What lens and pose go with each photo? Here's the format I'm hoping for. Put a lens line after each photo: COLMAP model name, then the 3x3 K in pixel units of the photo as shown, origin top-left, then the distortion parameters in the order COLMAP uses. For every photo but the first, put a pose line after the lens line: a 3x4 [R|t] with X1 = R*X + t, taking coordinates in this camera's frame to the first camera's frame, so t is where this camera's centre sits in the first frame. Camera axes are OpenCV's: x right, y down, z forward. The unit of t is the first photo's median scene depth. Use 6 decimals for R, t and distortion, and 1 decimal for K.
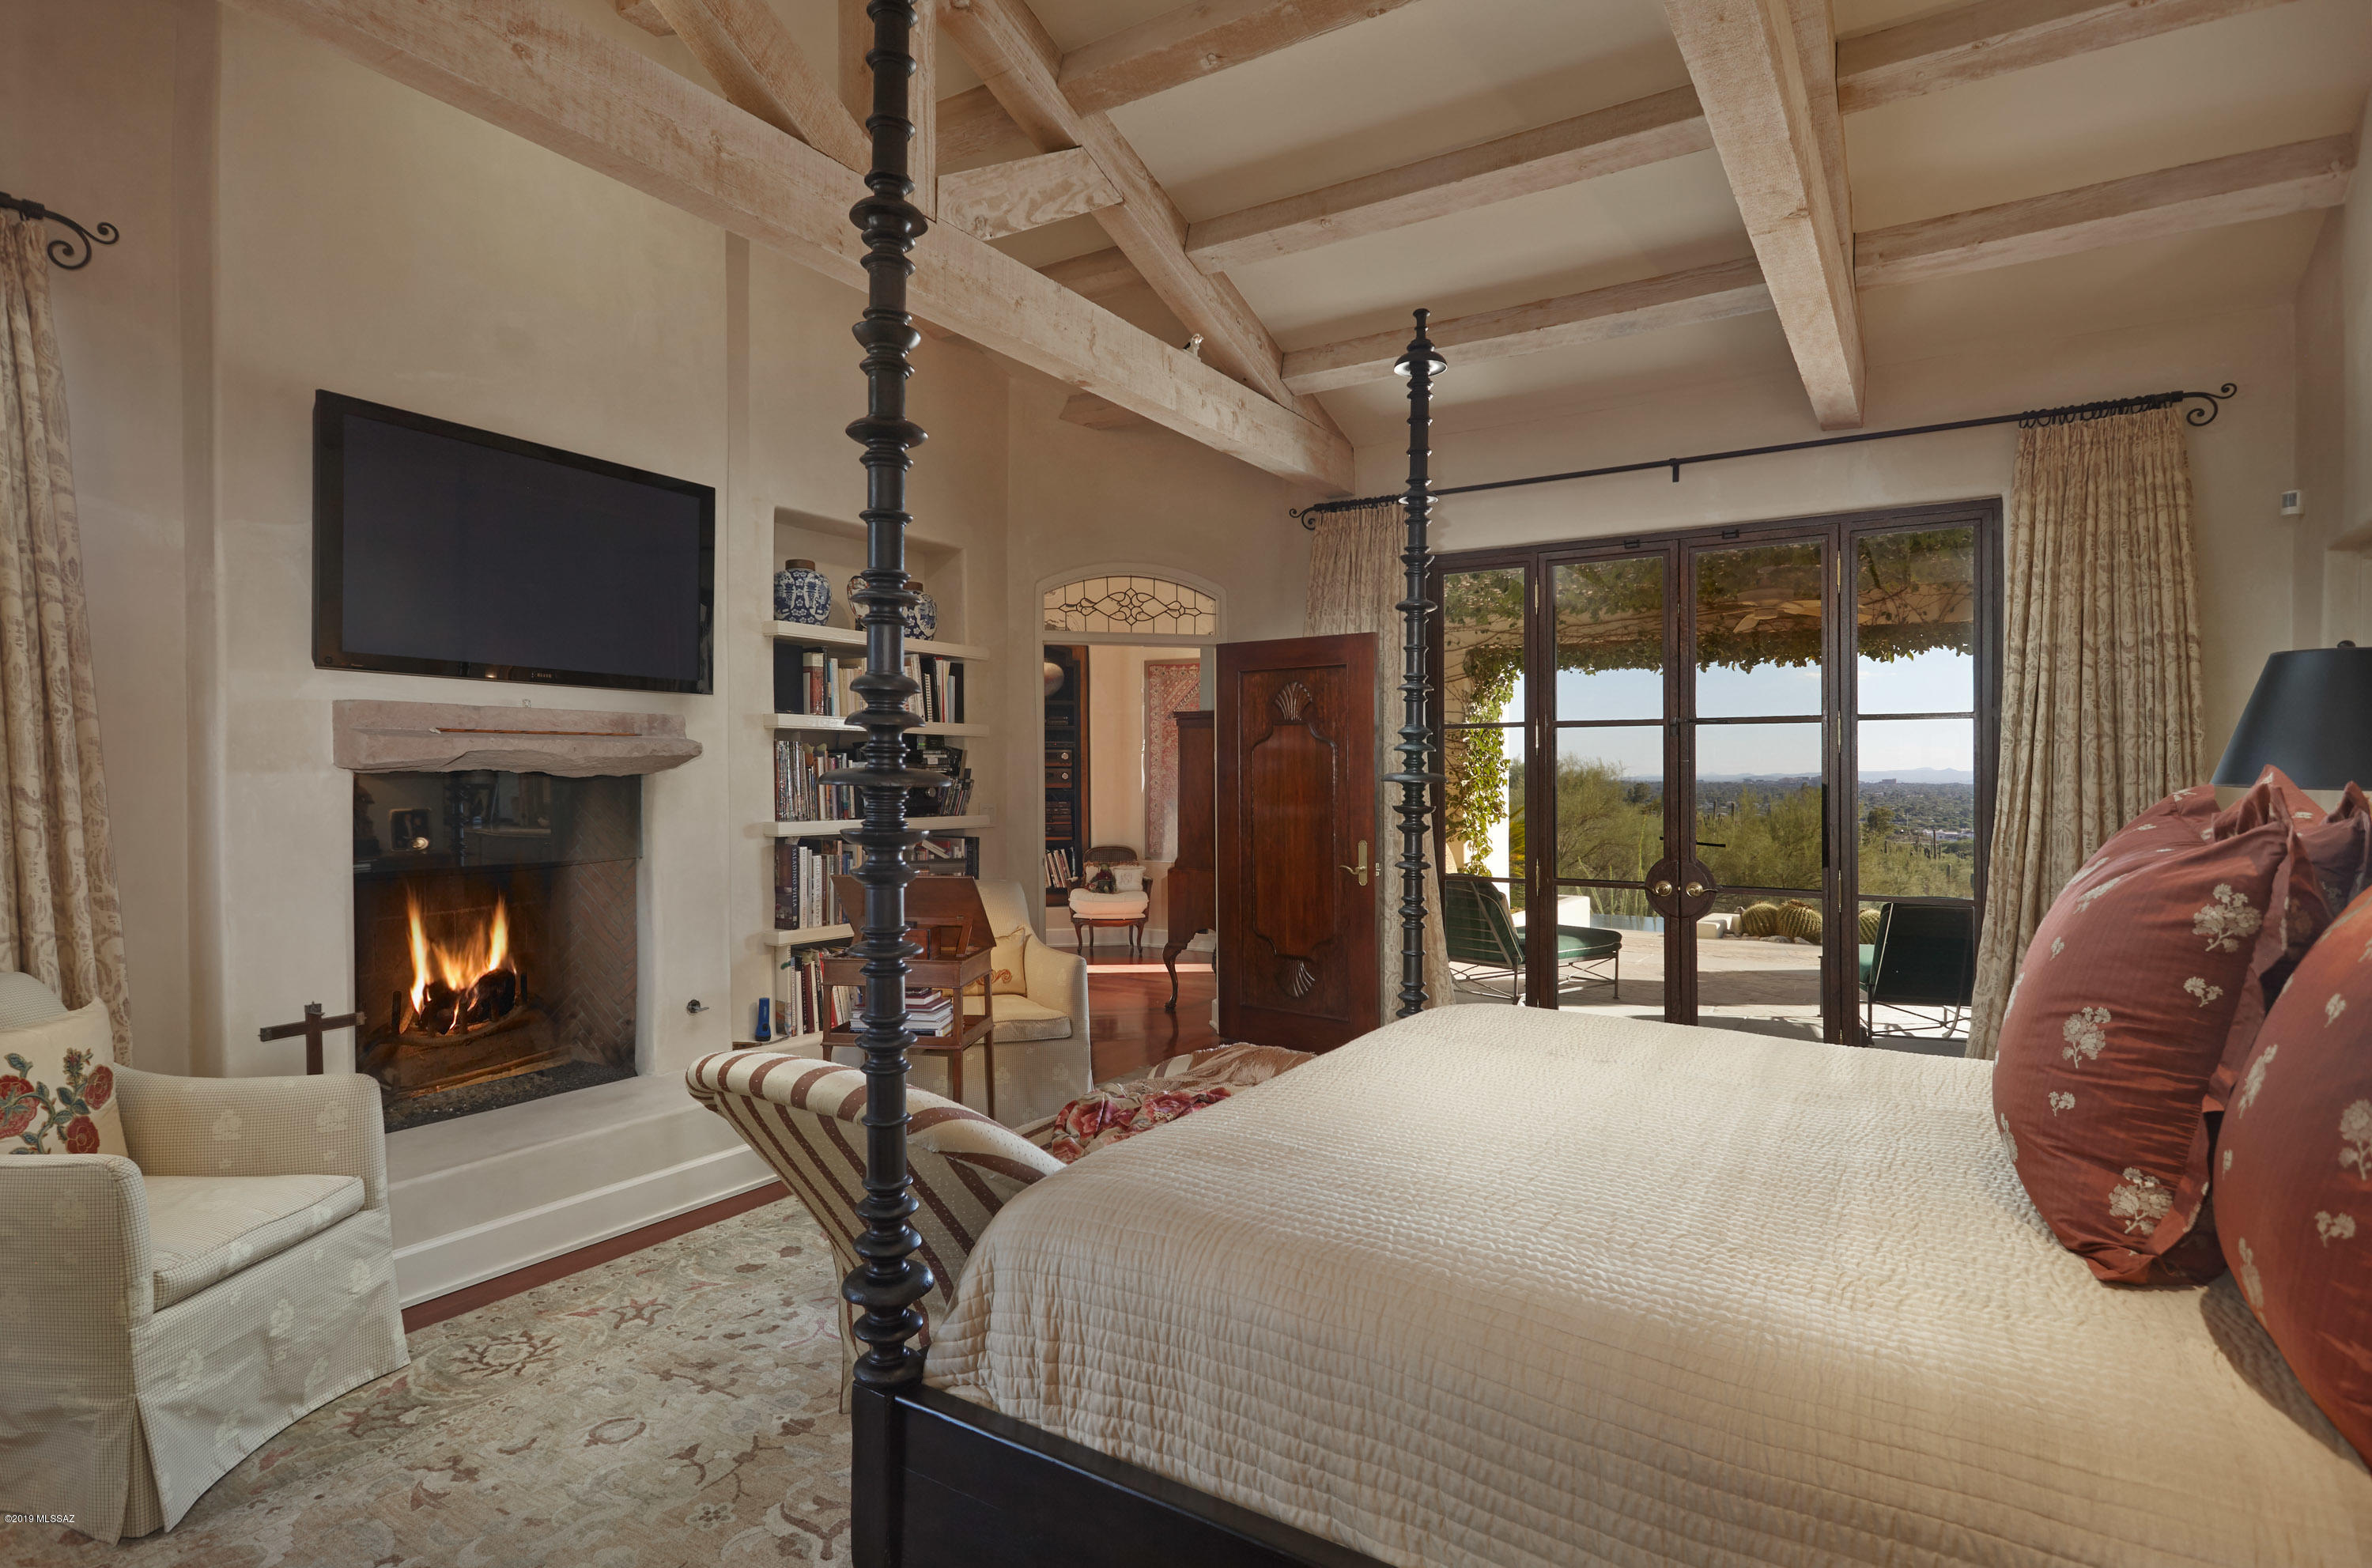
lens RADIAL K [[1235.3, 0, 1179.3], [0, 1235.3, 779.4], [0, 0, 1]] dist [0.025193, 0.000099]
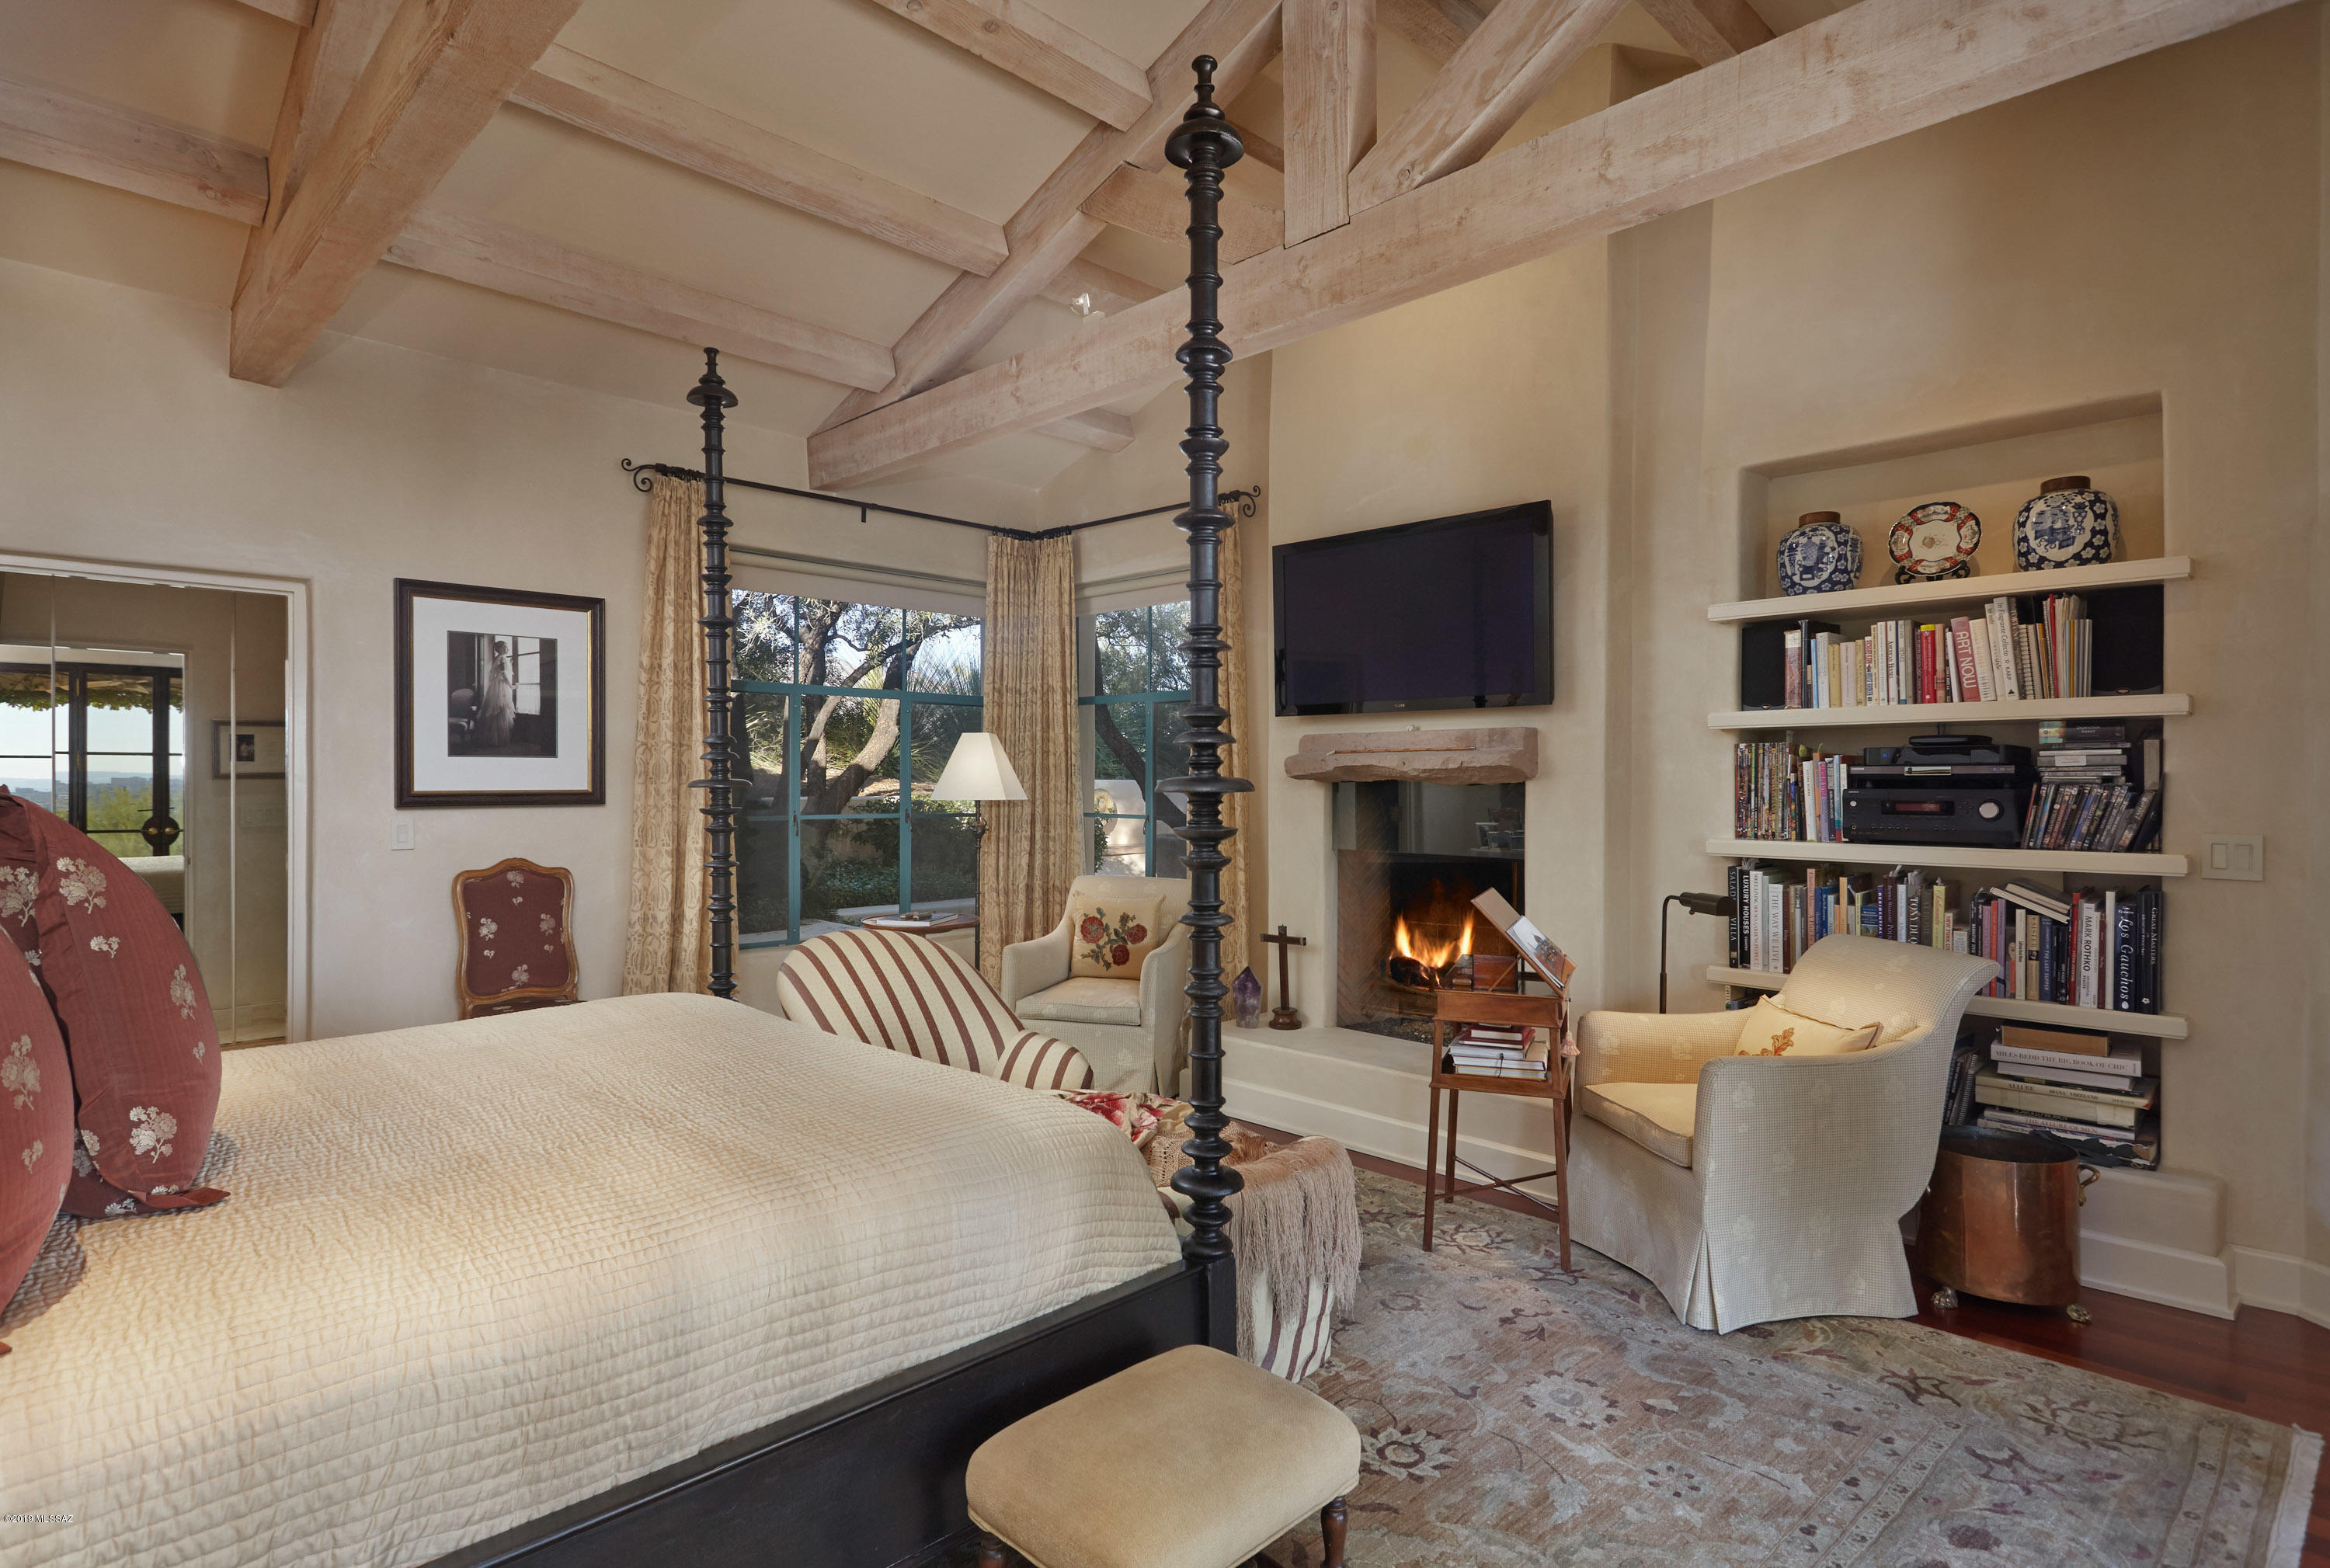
lens RADIAL K [[1213.3, 0, 1160.4], [0, 1213.3, 782.5], [0, 0, 1]] dist [0.025193, 0.000099]
pose [[-0.228400, -0.002607, -0.973564, 0.653429], [-0.005346, 0.999985, -0.001424, -0.001384], [0.973553, 0.004880, -0.228411, 0.907586]]
